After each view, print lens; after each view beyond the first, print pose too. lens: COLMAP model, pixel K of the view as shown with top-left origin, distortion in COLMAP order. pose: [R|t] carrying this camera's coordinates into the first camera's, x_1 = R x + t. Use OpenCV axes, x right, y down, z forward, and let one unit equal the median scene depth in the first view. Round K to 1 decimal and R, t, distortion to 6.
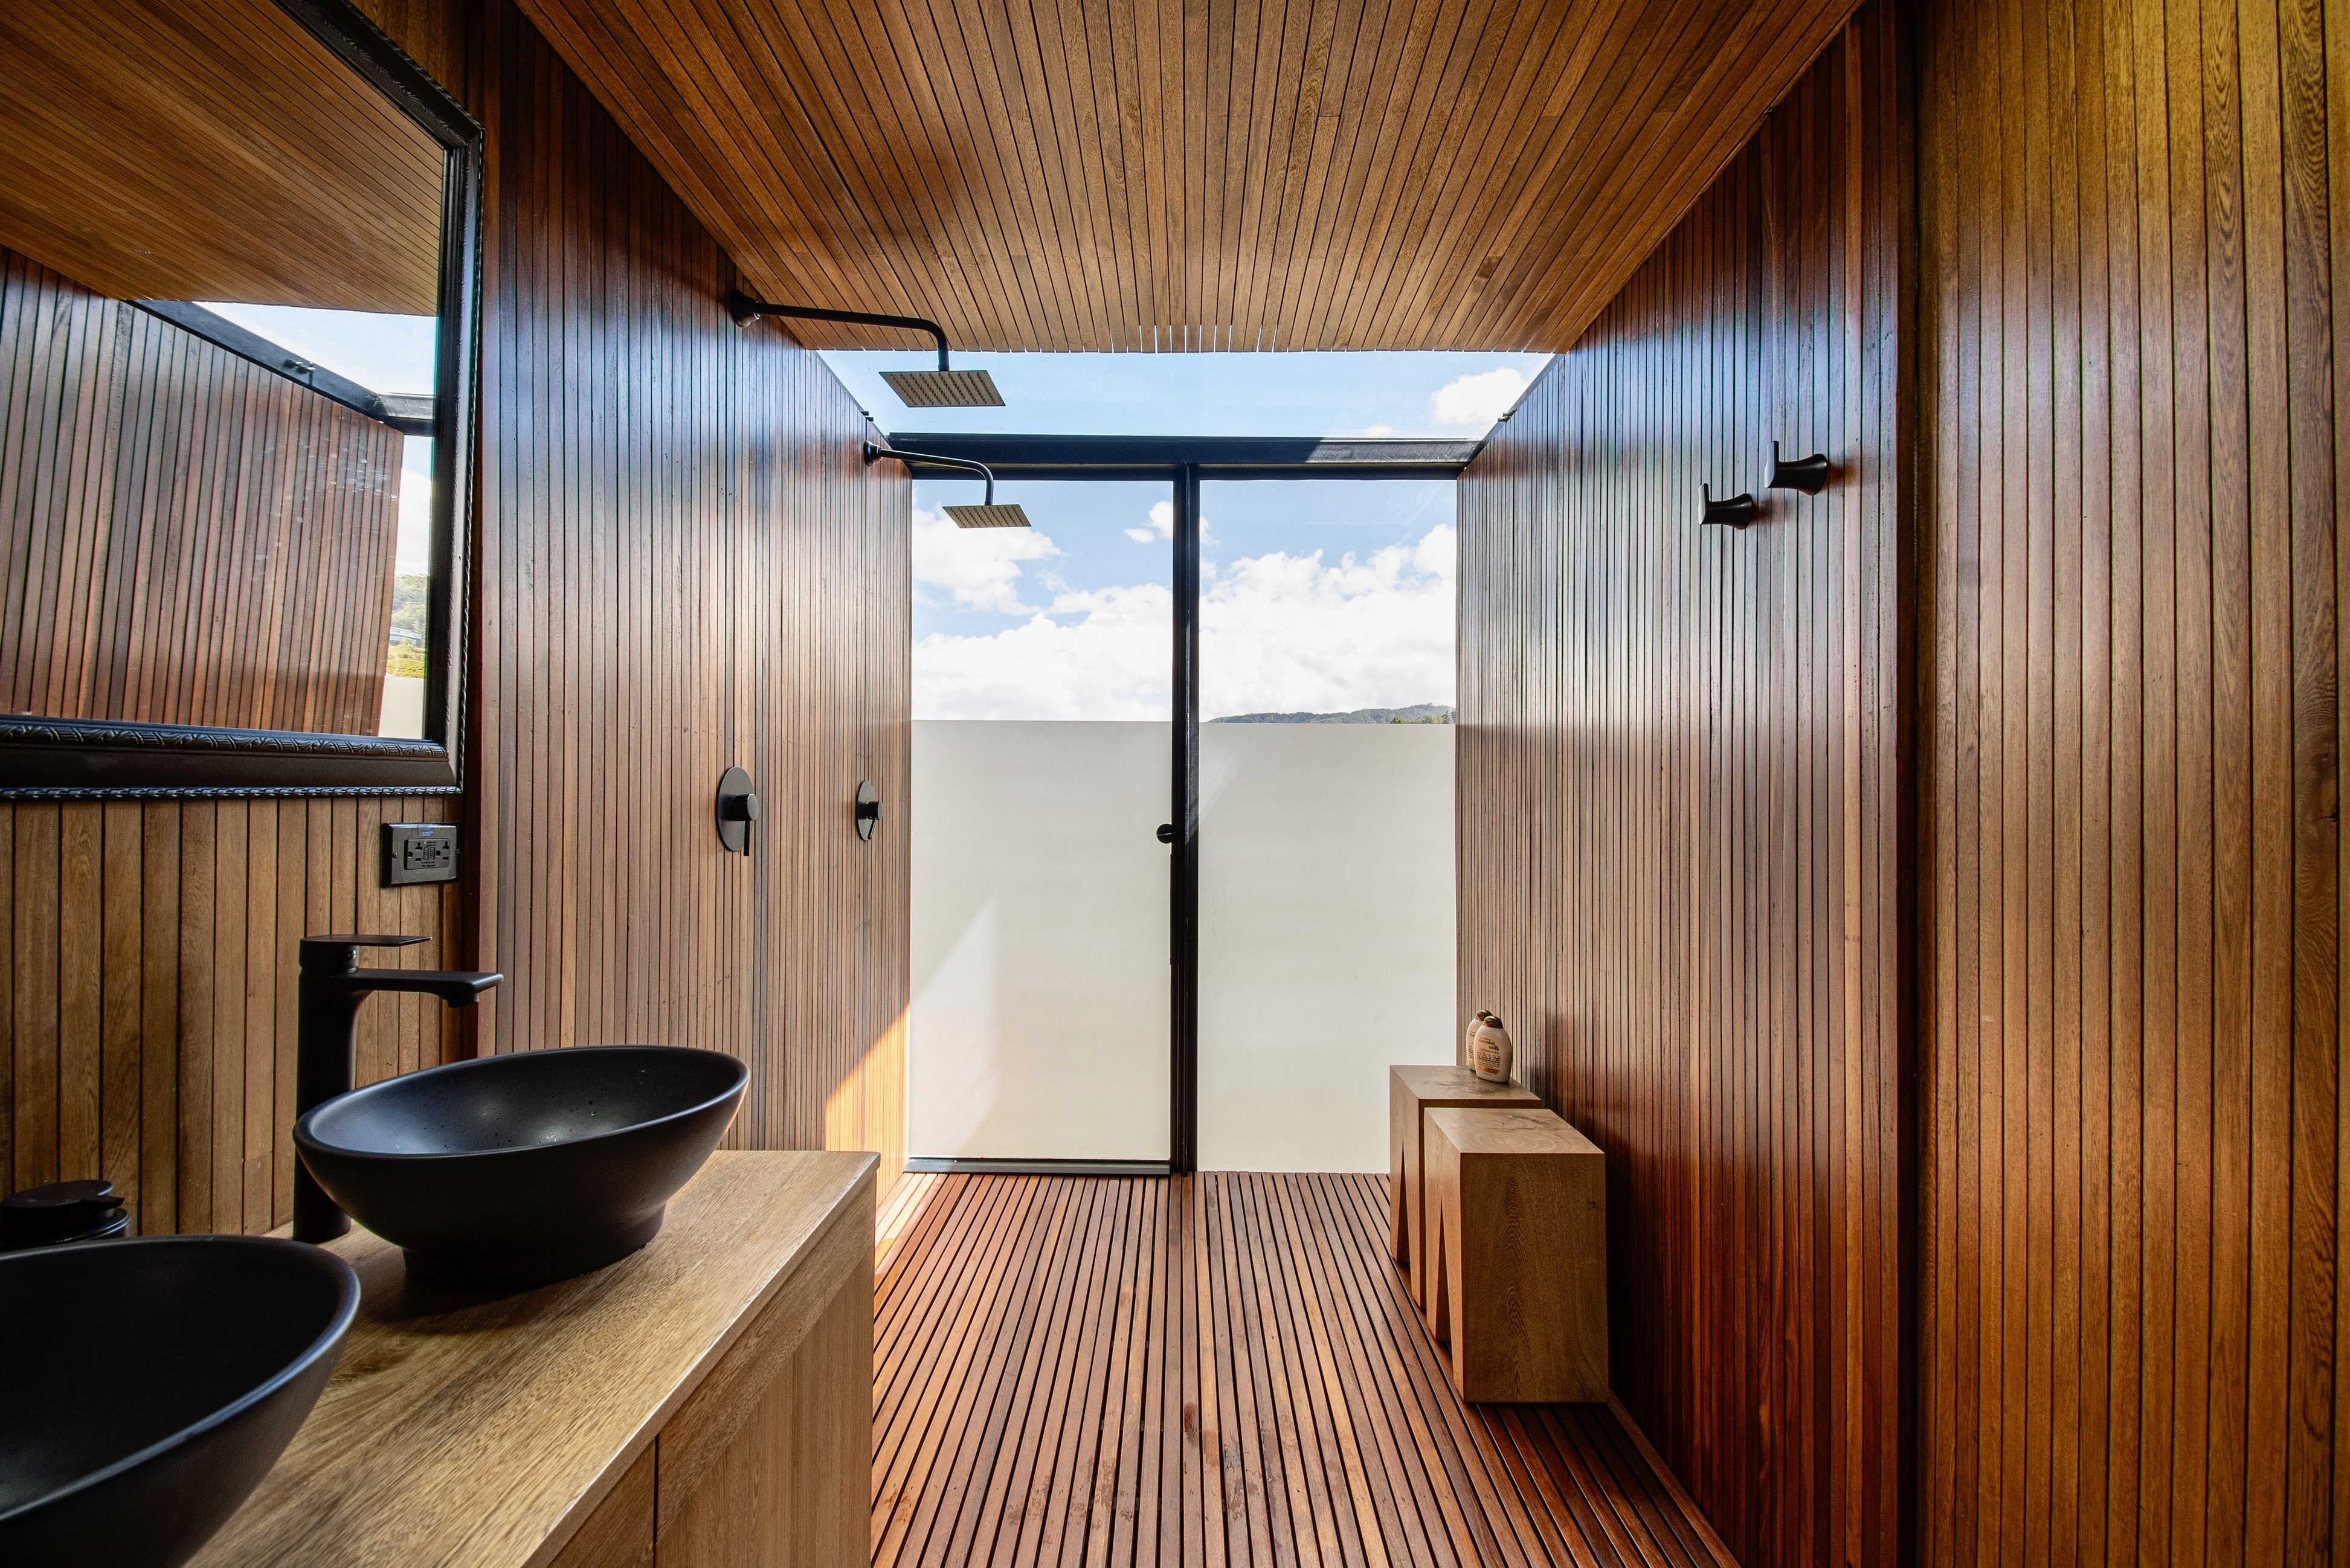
lens RADIAL K [[1023.1, 0, 1177.6], [0, 1023.1, 784.7], [0, 0, 1]] dist [0.026074, -0.018299]
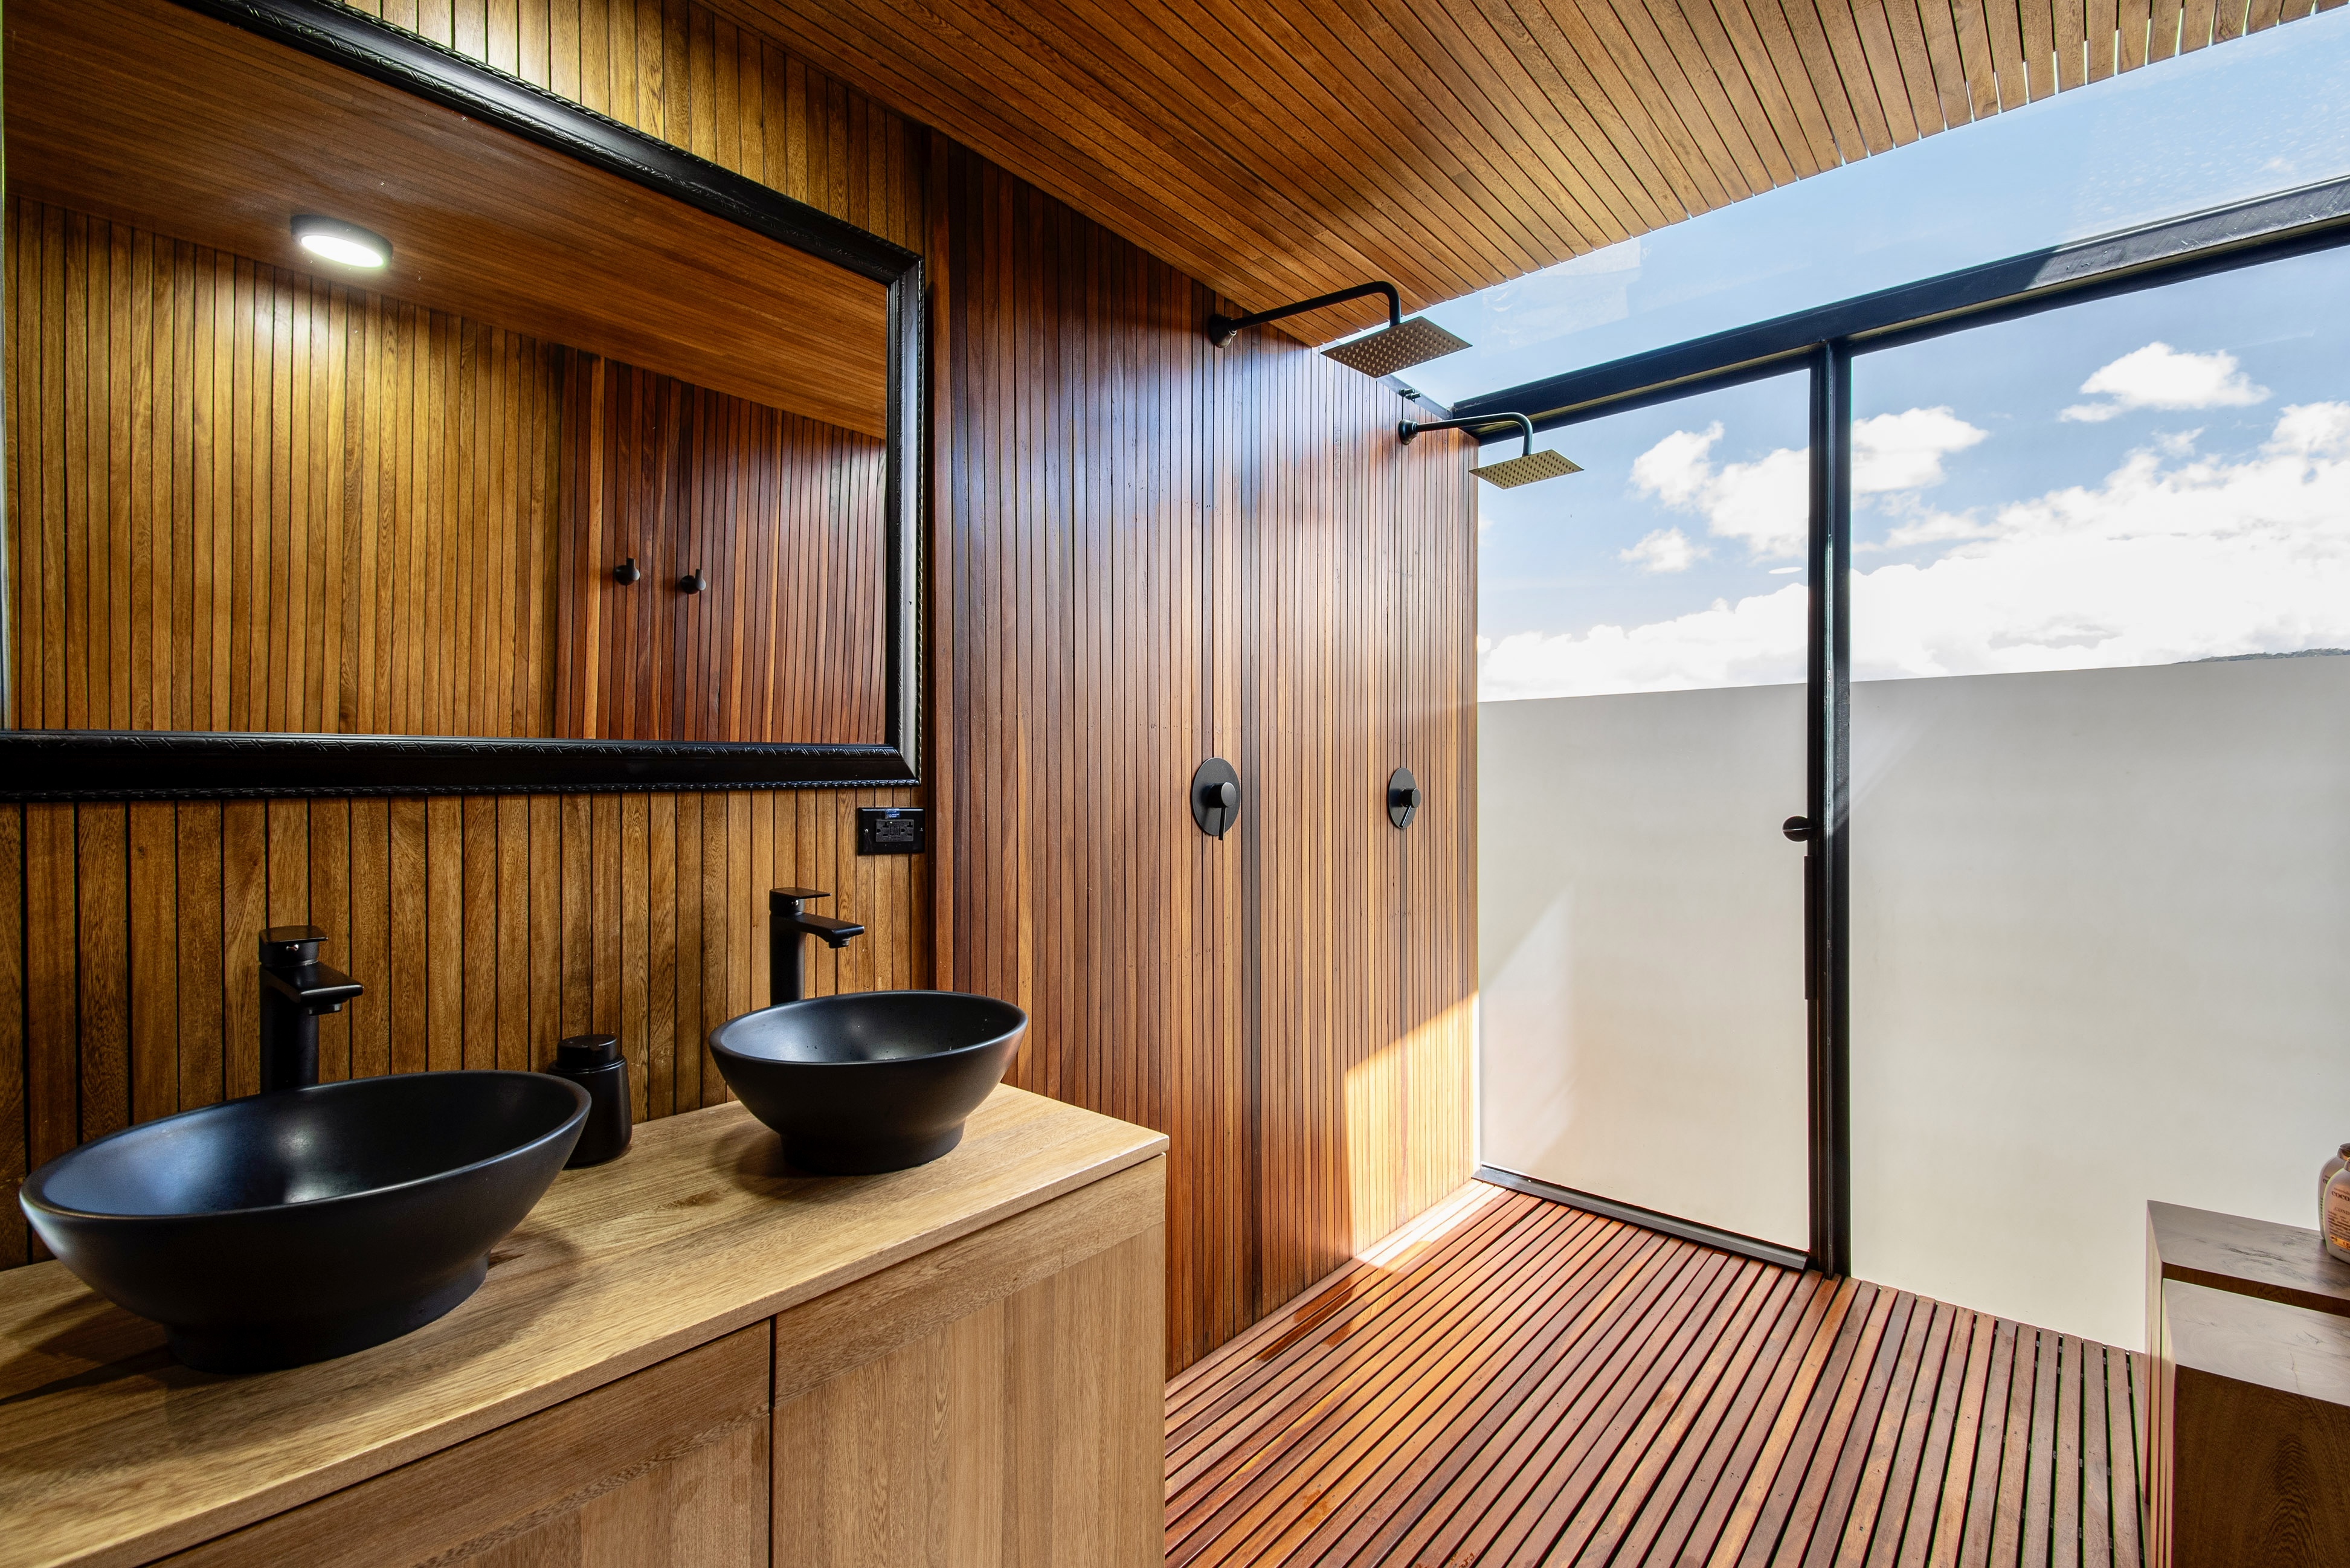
lens RADIAL K [[1023.1, 0, 1151.4], [0, 1023.1, 781.7], [0, 0, 1]] dist [0.026074, -0.018299]
pose [[0.741807, -0.008743, -0.670556, 0.243300], [0.015629, 0.999869, 0.004253, 0.002083], [0.670431, -0.013635, 0.741846, 0.156899]]
